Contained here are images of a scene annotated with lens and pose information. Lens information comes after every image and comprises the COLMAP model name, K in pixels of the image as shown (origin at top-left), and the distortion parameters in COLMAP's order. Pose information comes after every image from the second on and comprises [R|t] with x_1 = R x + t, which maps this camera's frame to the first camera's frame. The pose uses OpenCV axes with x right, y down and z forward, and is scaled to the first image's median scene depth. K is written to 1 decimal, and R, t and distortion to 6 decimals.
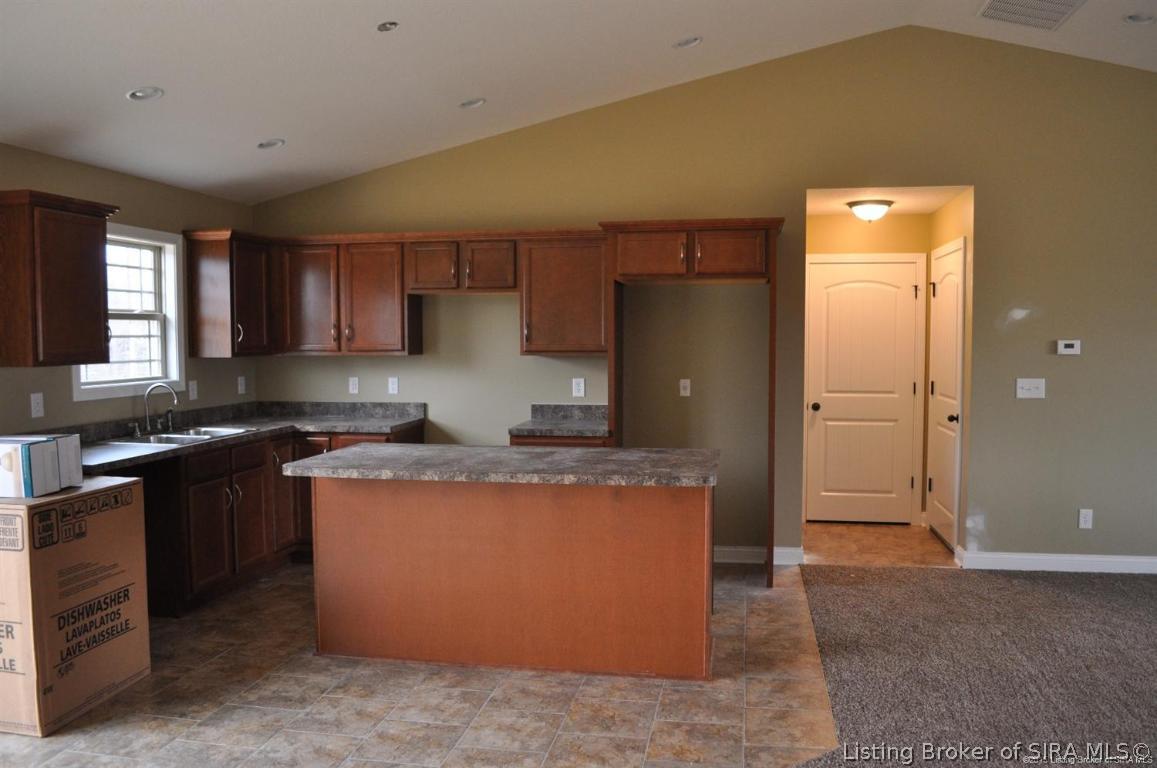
lens RADIAL K [[920.2, 0, 578.5], [0, 920.2, 384.0], [0, 0, 1]] dist [-0.067870, -0.005282]
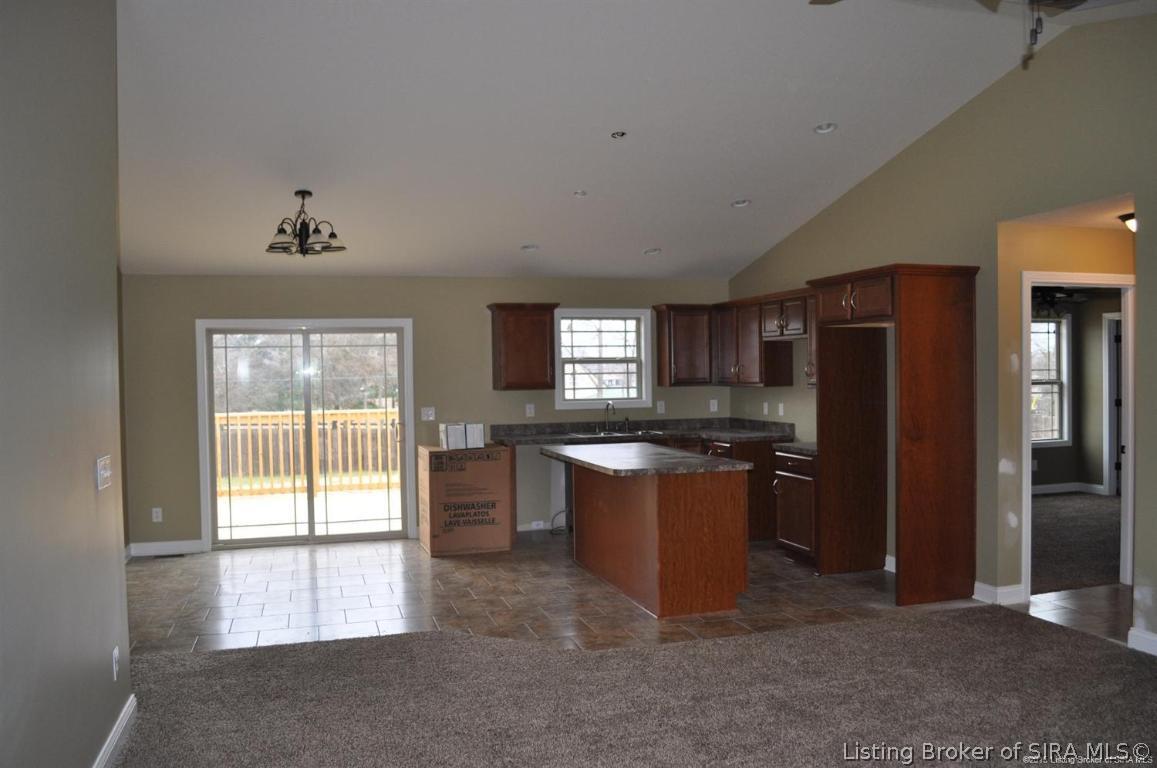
lens RADIAL K [[920.2, 0, 578.5], [0, 920.2, 384.0], [0, 0, 1]] dist [-0.067870, -0.005282]
pose [[0.450107, 0.009337, -0.892926, 1.307792], [-0.032920, 0.999439, -0.006144, -0.025956], [0.892368, 0.032161, 0.450162, 0.230442]]
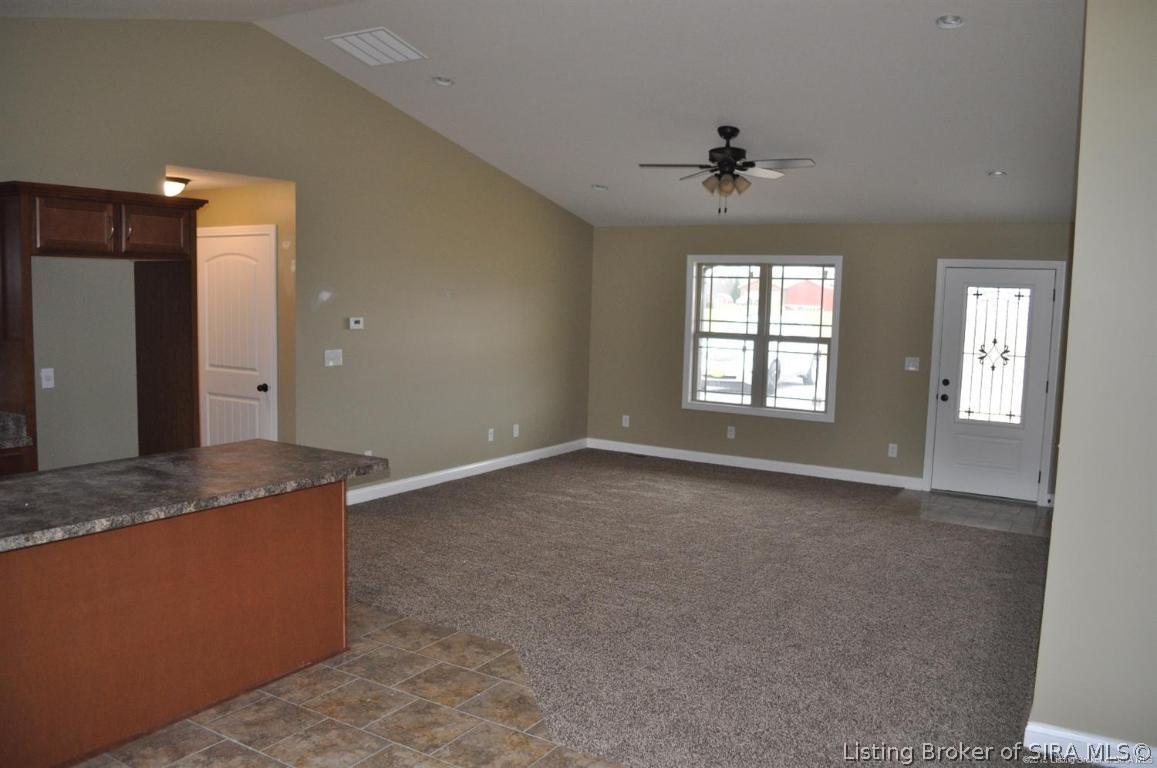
lens RADIAL K [[920.2, 0, 578.5], [0, 920.2, 384.0], [0, 0, 1]] dist [-0.067870, -0.005282]
pose [[0.371746, -0.079237, 0.924947, -0.704441], [0.025457, 0.996846, 0.075165, -0.060559], [-0.927985, -0.004396, 0.372590, 0.334547]]
